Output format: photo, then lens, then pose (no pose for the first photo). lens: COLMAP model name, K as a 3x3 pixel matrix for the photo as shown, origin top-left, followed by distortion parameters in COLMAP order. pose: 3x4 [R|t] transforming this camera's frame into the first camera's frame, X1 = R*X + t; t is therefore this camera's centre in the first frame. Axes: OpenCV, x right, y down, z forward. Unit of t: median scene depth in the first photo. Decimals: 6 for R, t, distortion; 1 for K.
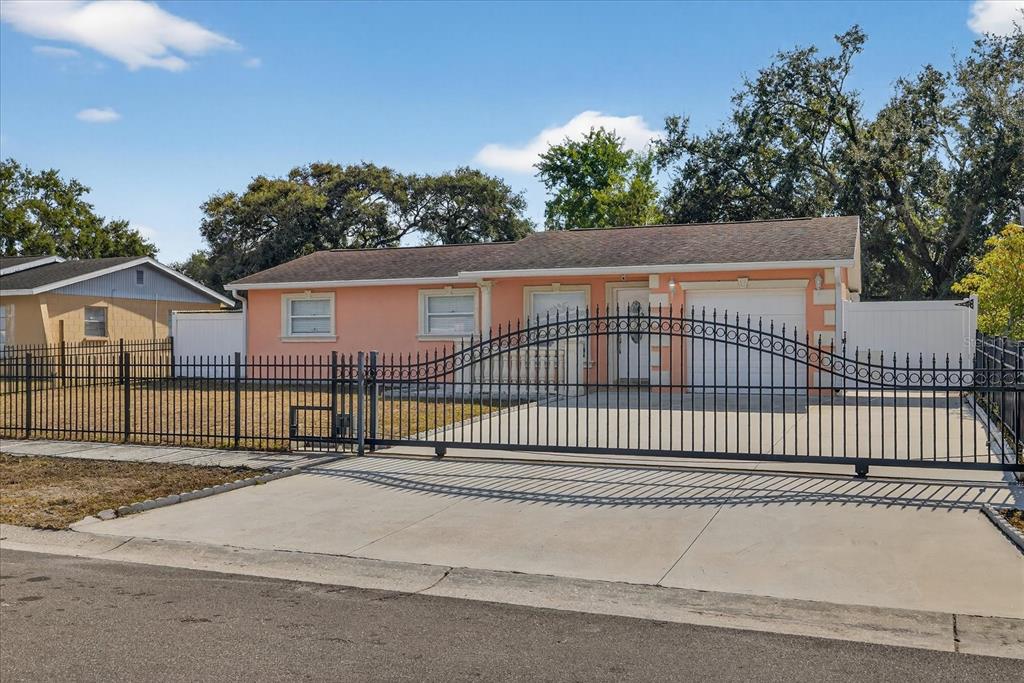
lens RADIAL K [[917.0, 0, 504.6], [0, 917.0, 346.9], [0, 0, 1]] dist [-0.000199, -0.008648]
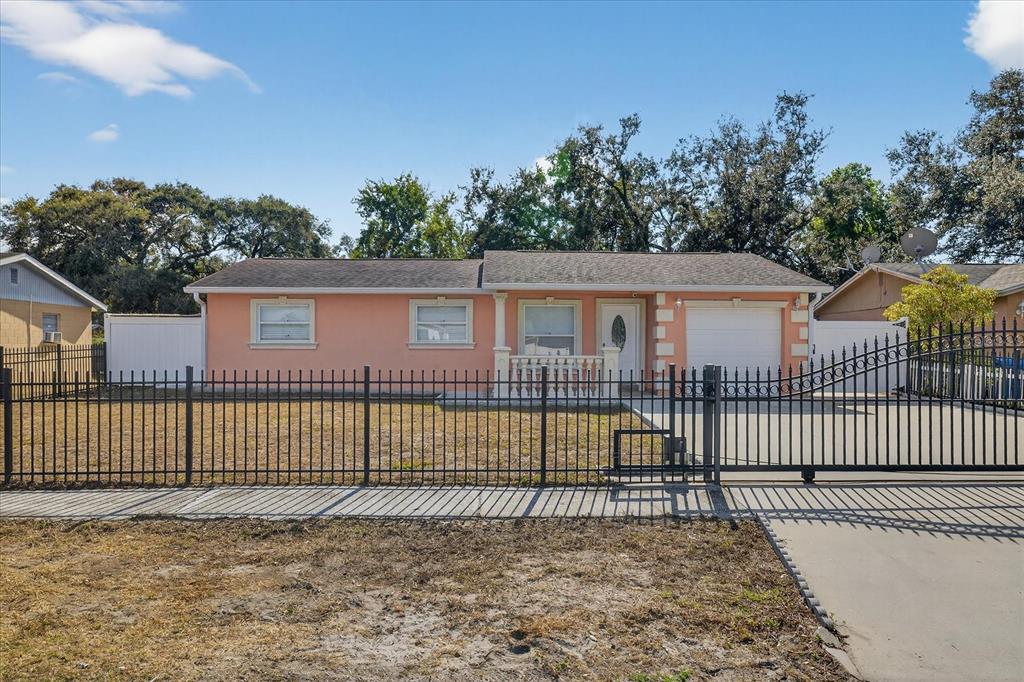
lens RADIAL K [[692.6, 0, 505.3], [0, 692.6, 351.2], [0, 0, 1]] dist [-0.019785, 0.034827]
pose [[0.918910, 0.004974, 0.394436, -0.181583], [-0.004925, 0.999987, -0.001135, -0.002050], [-0.394436, -0.000899, 0.918923, 0.144918]]
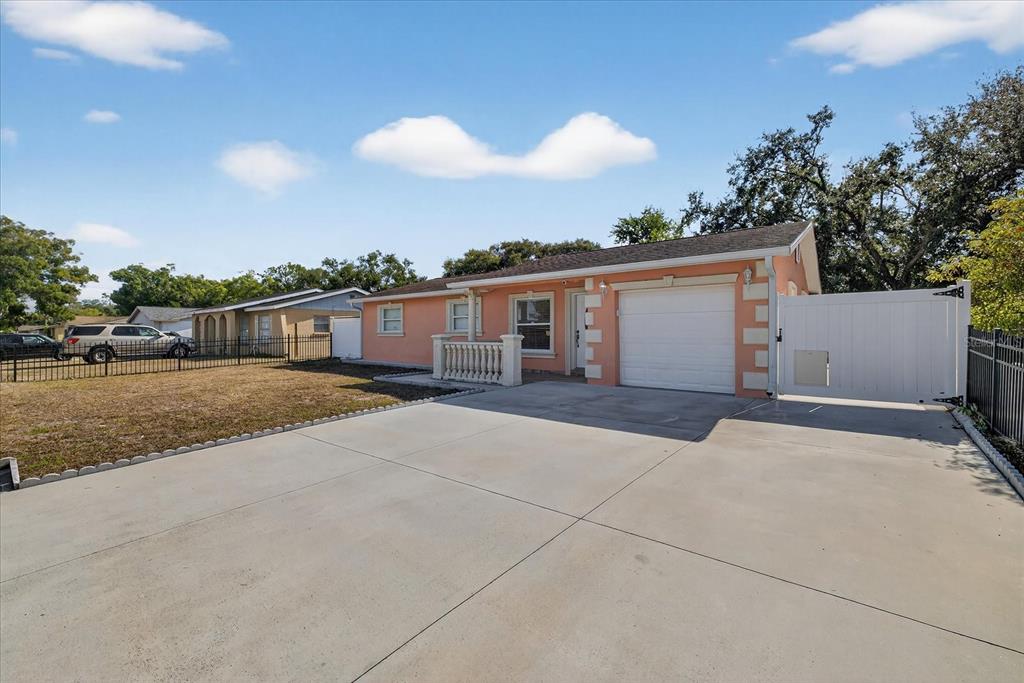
lens RADIAL K [[423.0, 0, 514.2], [0, 423.0, 336.4], [0, 0, 1]] dist [0.002748, 0.000053]
pose [[0.958944, 0.001526, -0.283590, 0.112763], [-0.000870, 0.999997, 0.002439, -0.004644], [0.283593, -0.002092, 0.958943, 0.248078]]
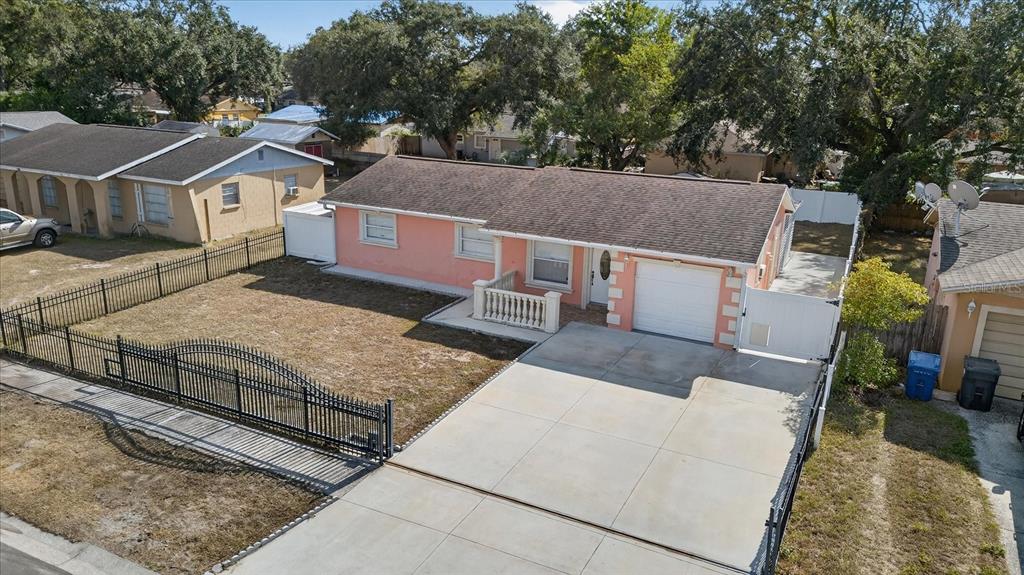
lens RADIAL K [[708.4, 0, 518.2], [0, 708.4, 291.8], [0, 0, 1]] dist [0.059255, -0.050985]
pose [[0.996948, 0.049779, -0.060139, 0.042989], [-0.030531, 0.957593, 0.286503, -0.161960], [0.071850, -0.283792, 0.956190, -0.026595]]
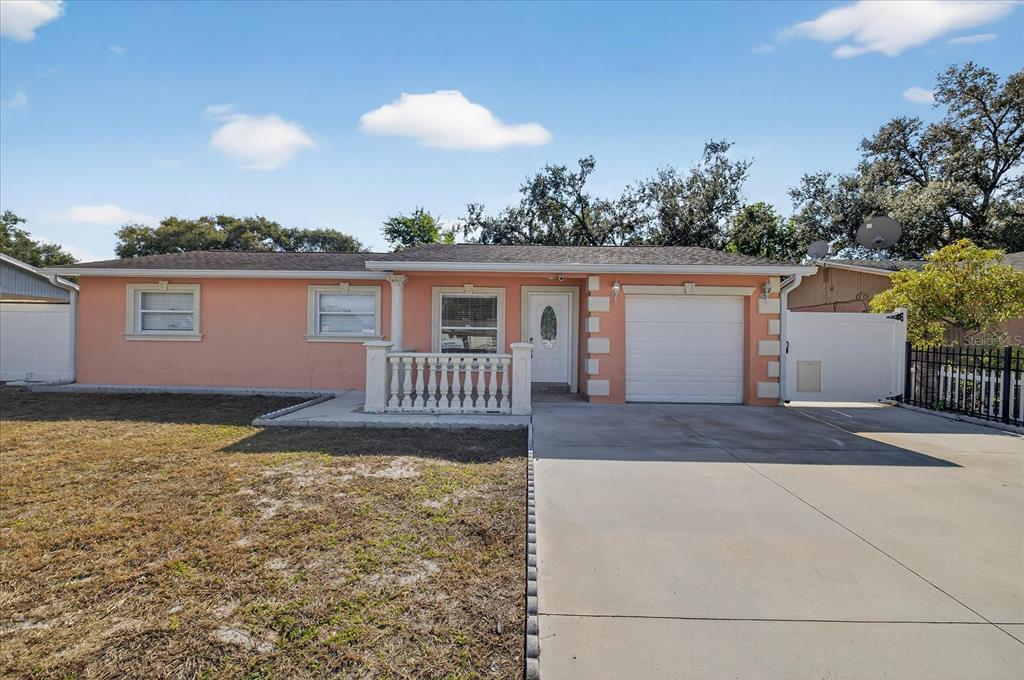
lens RADIAL K [[423.0, 0, 509.3], [0, 423.0, 338.7], [0, 0, 1]] dist [0.002748, 0.000053]
pose [[0.929499, 0.015932, 0.368480, -0.037488], [-0.014101, 0.999871, -0.007663, -0.005630], [-0.368555, 0.001927, 0.929604, 0.324390]]
